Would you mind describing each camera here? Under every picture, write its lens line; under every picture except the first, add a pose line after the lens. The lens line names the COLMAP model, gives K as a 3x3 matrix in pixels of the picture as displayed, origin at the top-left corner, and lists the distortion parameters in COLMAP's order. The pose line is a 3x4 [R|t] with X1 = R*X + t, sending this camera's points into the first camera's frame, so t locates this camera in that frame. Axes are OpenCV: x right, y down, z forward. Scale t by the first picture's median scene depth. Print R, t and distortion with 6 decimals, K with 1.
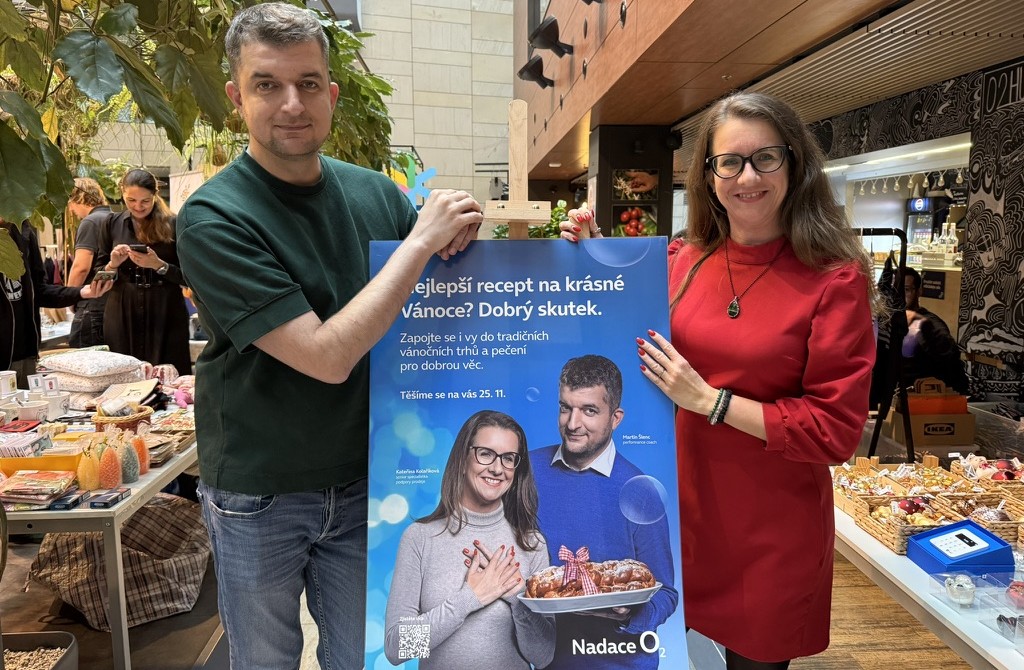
lens RADIAL K [[716.9, 0, 513.9], [0, 716.9, 333.5], [0, 0, 1]] dist [0.044181, 0.000935]
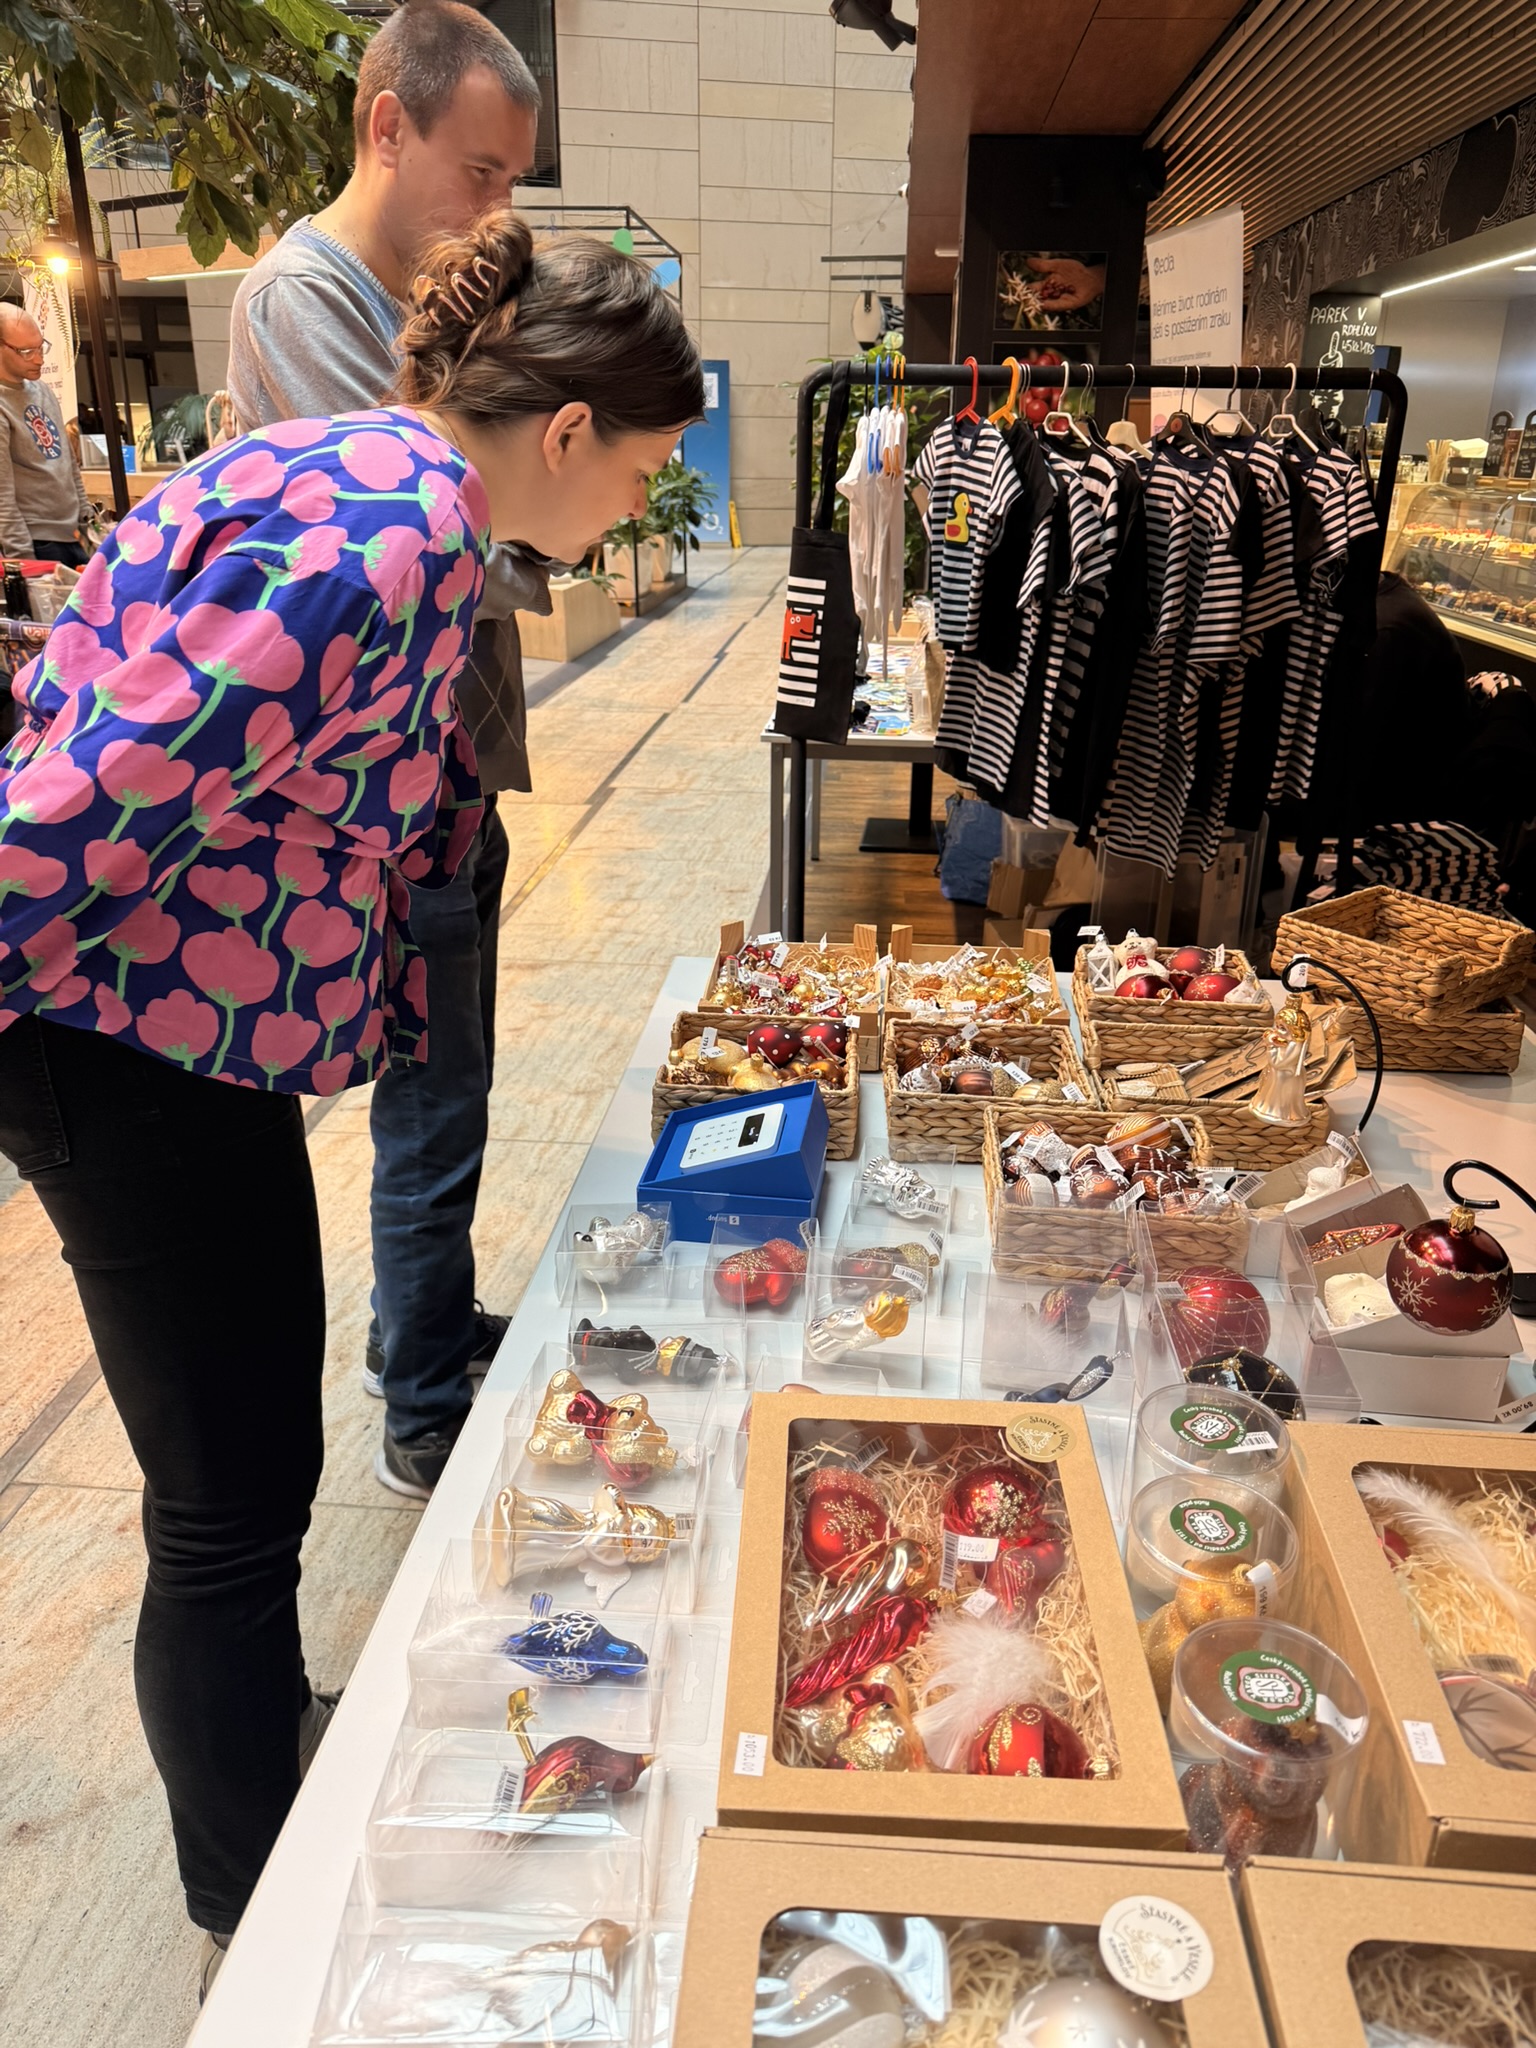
lens RADIAL K [[1443.3, 0, 764.7], [0, 1443.3, 1023.1], [0, 0, 1]] dist [-0.003720, 0.000091]
pose [[0.988746, 0.067633, -0.133440, 0.144898], [-0.032827, 0.968319, 0.247549, 0.006588], [0.145955, -0.240382, 0.959642, 0.053291]]
